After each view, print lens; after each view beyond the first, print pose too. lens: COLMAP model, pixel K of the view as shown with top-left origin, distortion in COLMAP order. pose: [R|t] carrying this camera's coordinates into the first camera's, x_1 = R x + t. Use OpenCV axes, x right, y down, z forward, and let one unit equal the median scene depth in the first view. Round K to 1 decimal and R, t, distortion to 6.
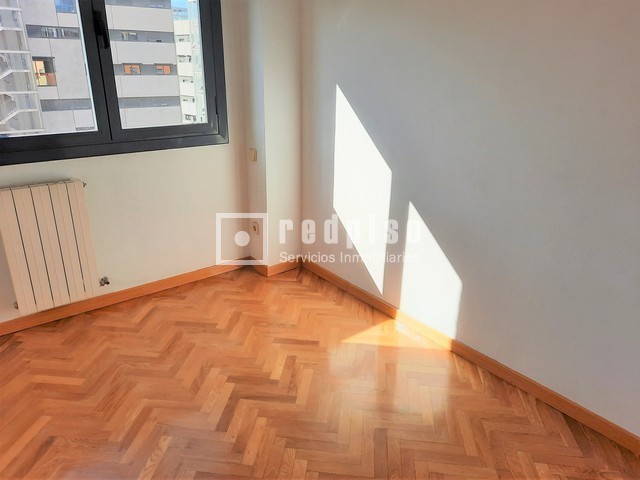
lens RADIAL K [[469.5, 0, 325.6], [0, 469.5, 233.4], [0, 0, 1]] dist [0.057148, -0.038329]
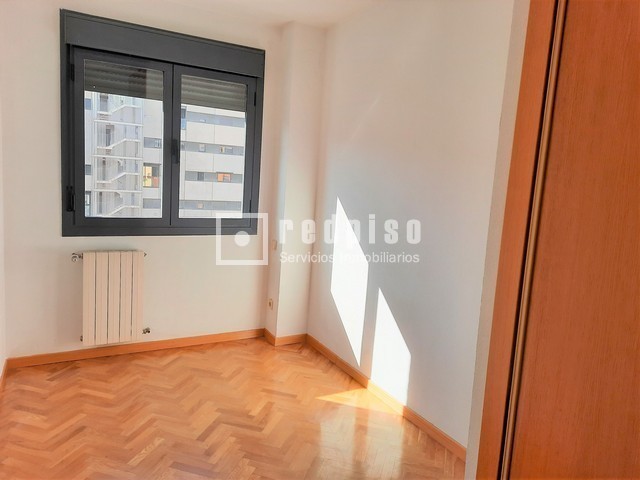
lens RADIAL K [[469.5, 0, 318.0], [0, 469.5, 240.3], [0, 0, 1]] dist [0.057148, -0.038329]
pose [[0.983429, 0.077368, -0.163955, 0.197944], [-0.110641, 0.972549, -0.204713, 0.078781], [0.143616, 0.219461, 0.964993, -0.249817]]
